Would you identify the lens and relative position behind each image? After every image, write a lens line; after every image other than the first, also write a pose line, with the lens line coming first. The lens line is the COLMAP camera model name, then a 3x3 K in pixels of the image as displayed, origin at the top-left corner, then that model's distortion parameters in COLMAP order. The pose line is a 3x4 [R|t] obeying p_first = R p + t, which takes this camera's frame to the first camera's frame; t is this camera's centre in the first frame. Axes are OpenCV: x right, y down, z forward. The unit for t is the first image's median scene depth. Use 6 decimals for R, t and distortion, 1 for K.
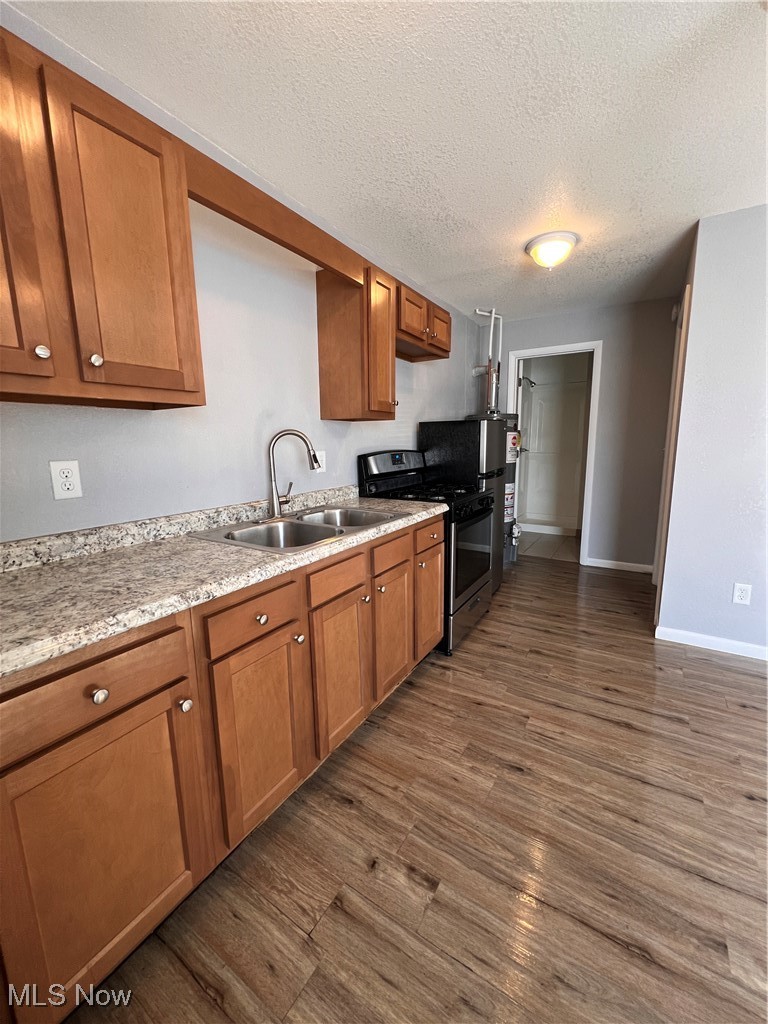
lens RADIAL K [[408.8, 0, 384.0], [0, 408.8, 512.0], [0, 0, 1]] dist [-0.000464, -0.000093]
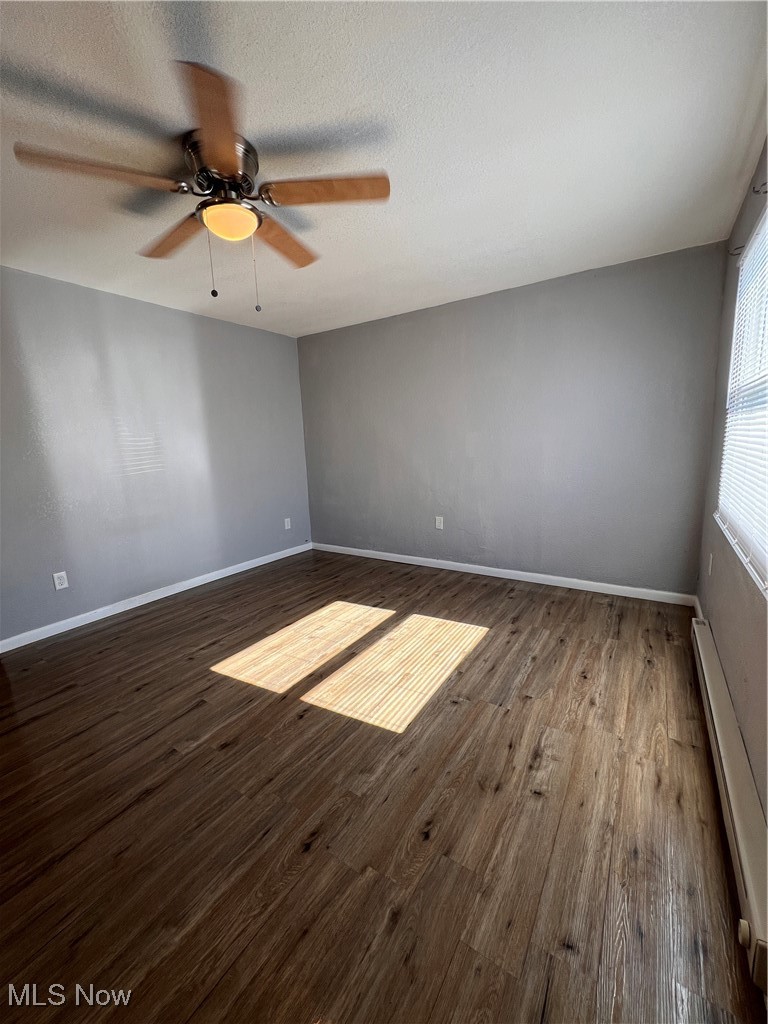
lens RADIAL K [[408.8, 0, 384.0], [0, 408.8, 512.0], [0, 0, 1]] dist [-0.000464, -0.000093]
pose [[0.020242, -0.164997, 0.986086, -0.446918], [0.211554, 0.964663, 0.157069, 0.020869], [-0.977157, 0.205432, 0.054433, -0.099367]]
